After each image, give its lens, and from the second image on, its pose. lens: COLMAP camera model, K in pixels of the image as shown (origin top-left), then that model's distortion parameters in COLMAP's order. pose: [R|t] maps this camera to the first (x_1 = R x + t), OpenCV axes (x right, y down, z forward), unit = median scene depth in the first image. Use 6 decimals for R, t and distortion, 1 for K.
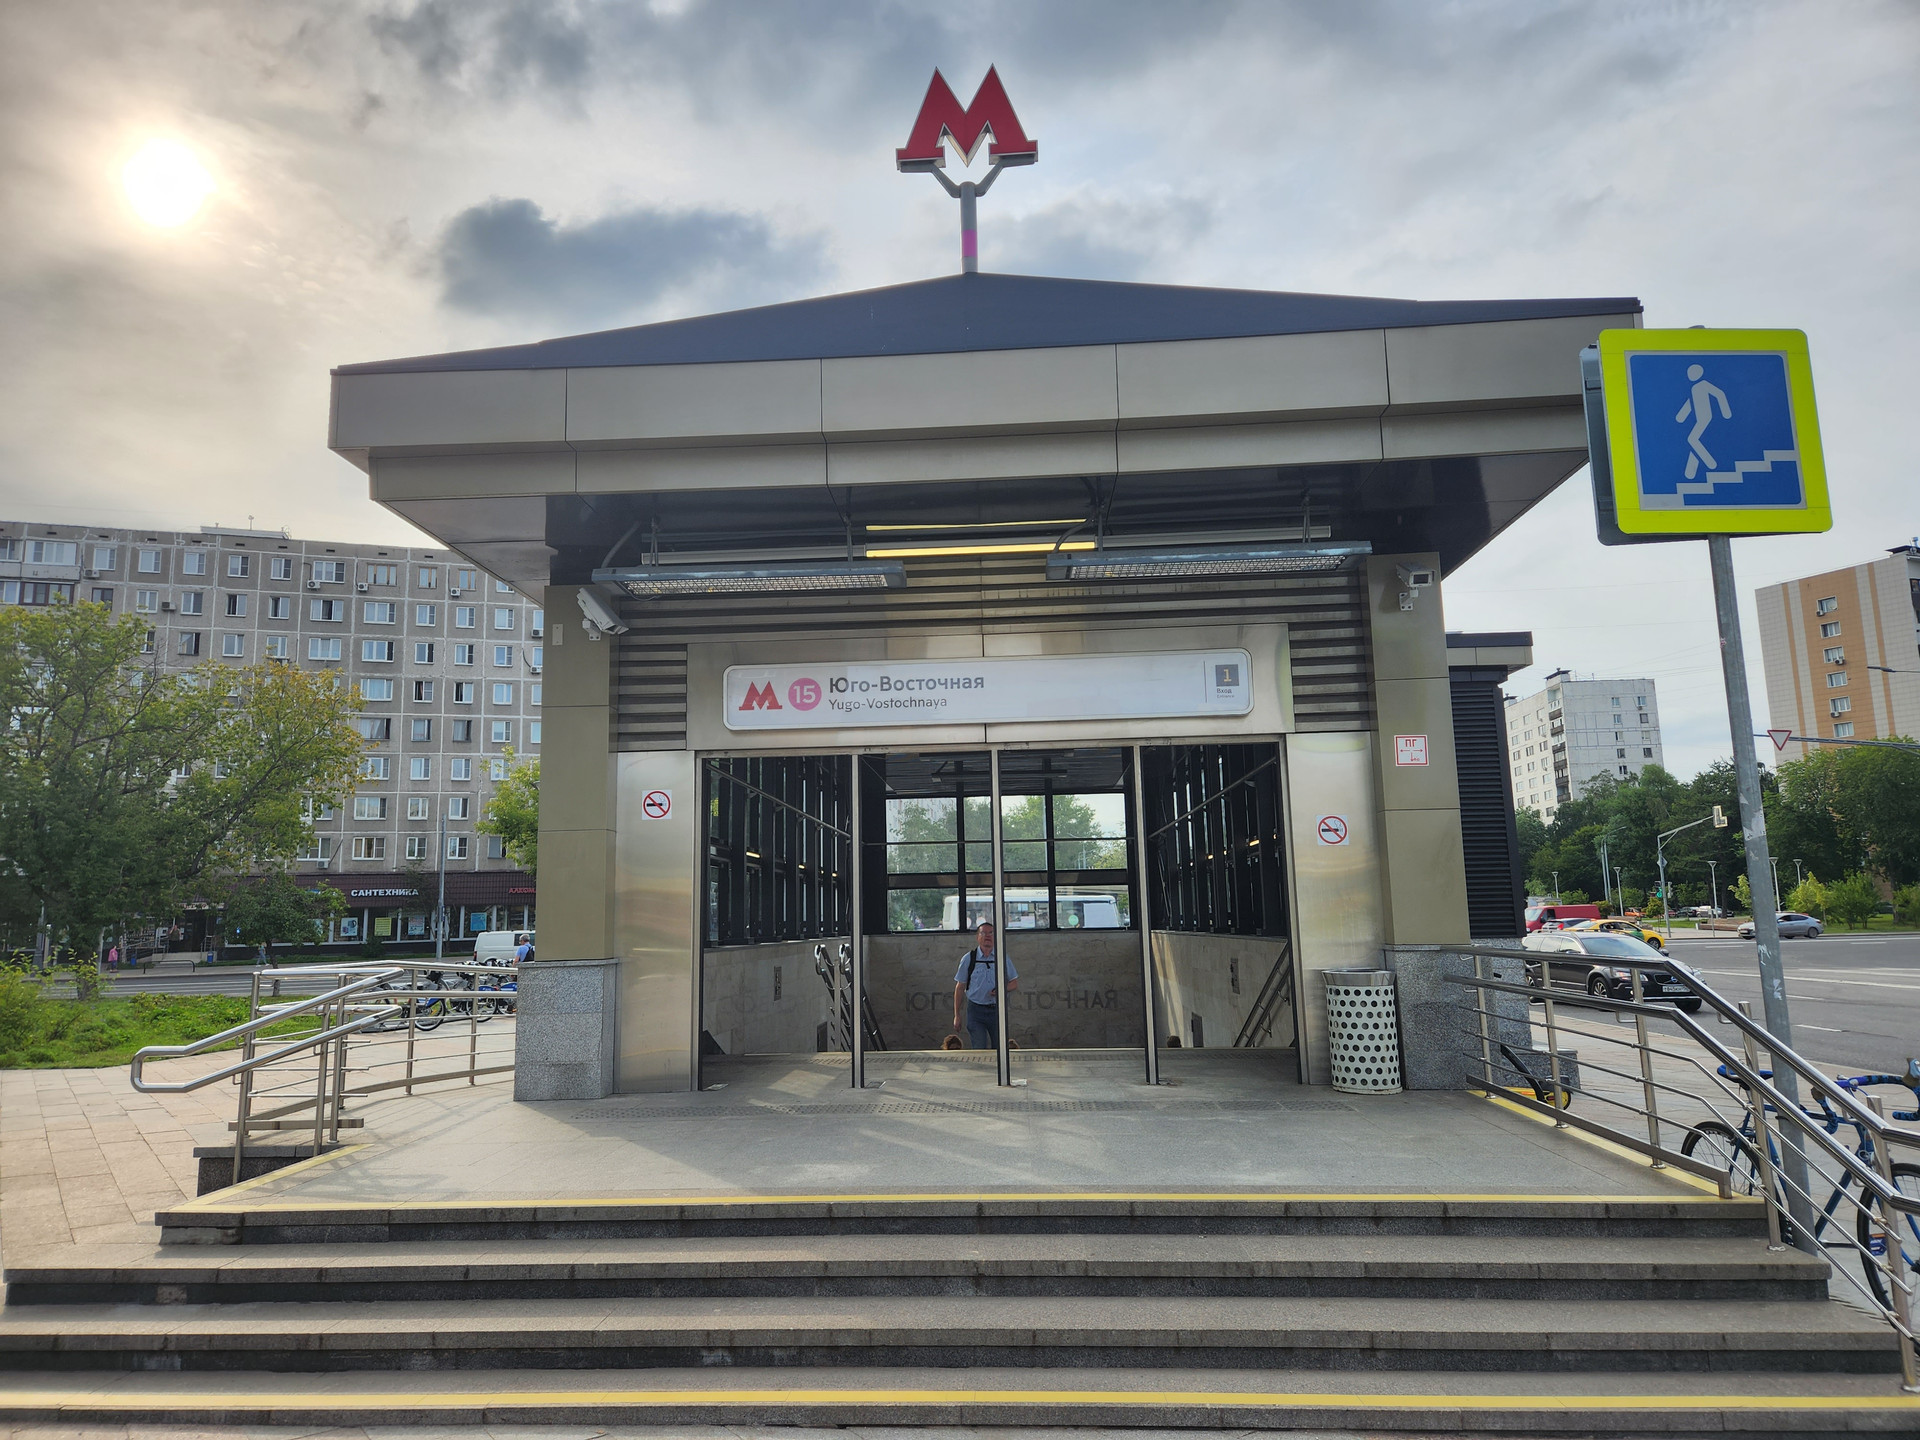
lens RADIAL K [[1287.3, 0, 939.1], [0, 1287.3, 711.0], [0, 0, 1]] dist [0.058536, -0.049000]
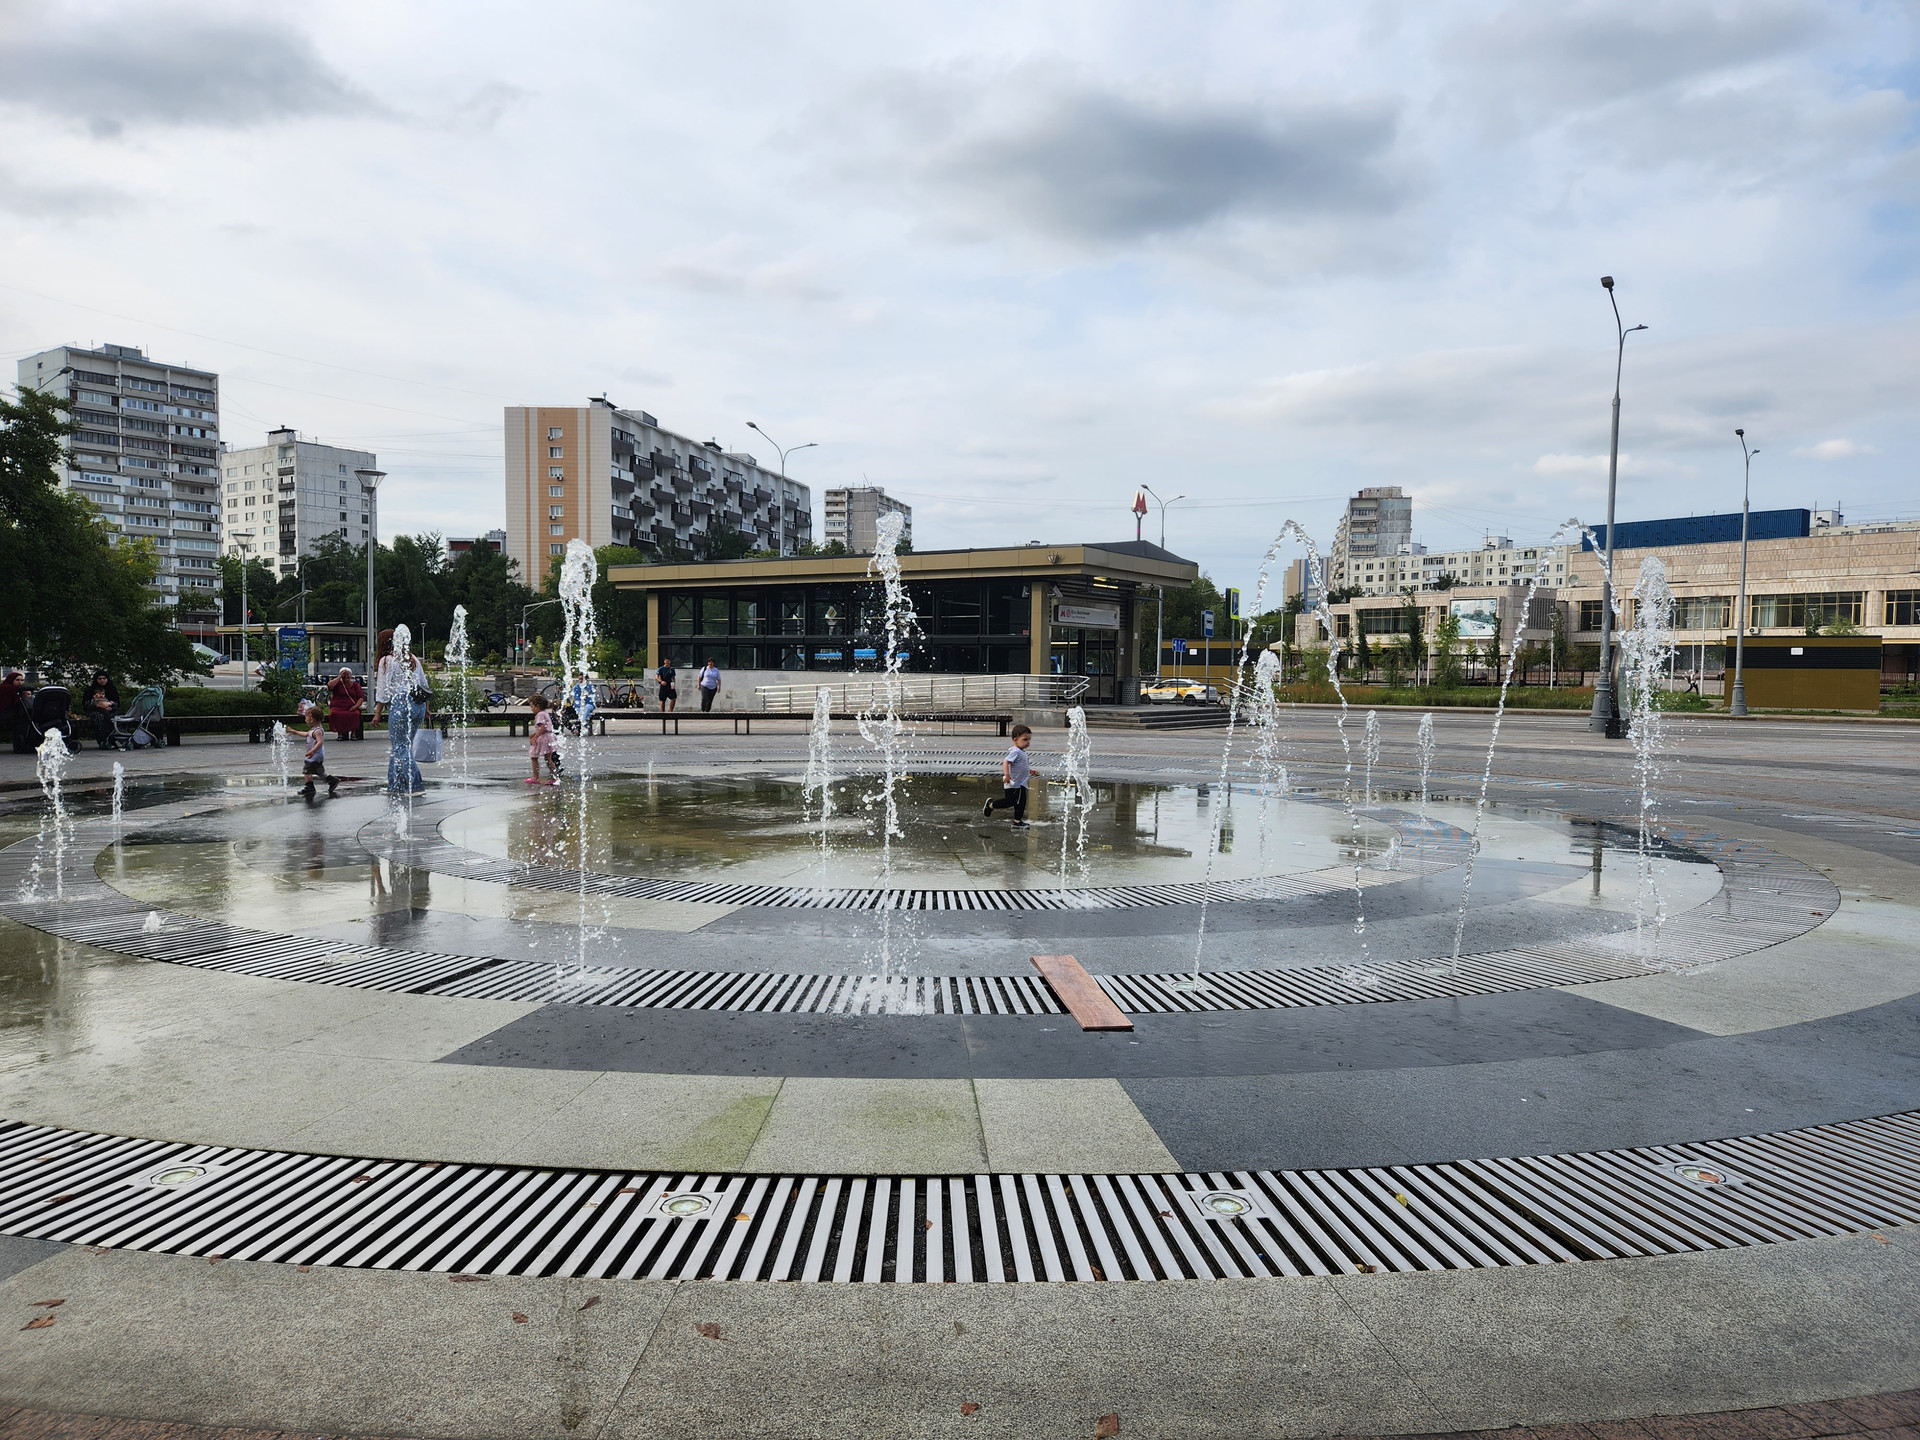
lens RADIAL K [[1287.3, 0, 1011.7], [0, 1287.3, 728.4], [0, 0, 1]] dist [0.058536, -0.049000]
pose [[0.470102, -0.015718, 0.882472, -3.890298], [-0.167107, 0.980172, 0.106478, -0.085812], [-0.866648, -0.197523, 0.458155, -0.764381]]
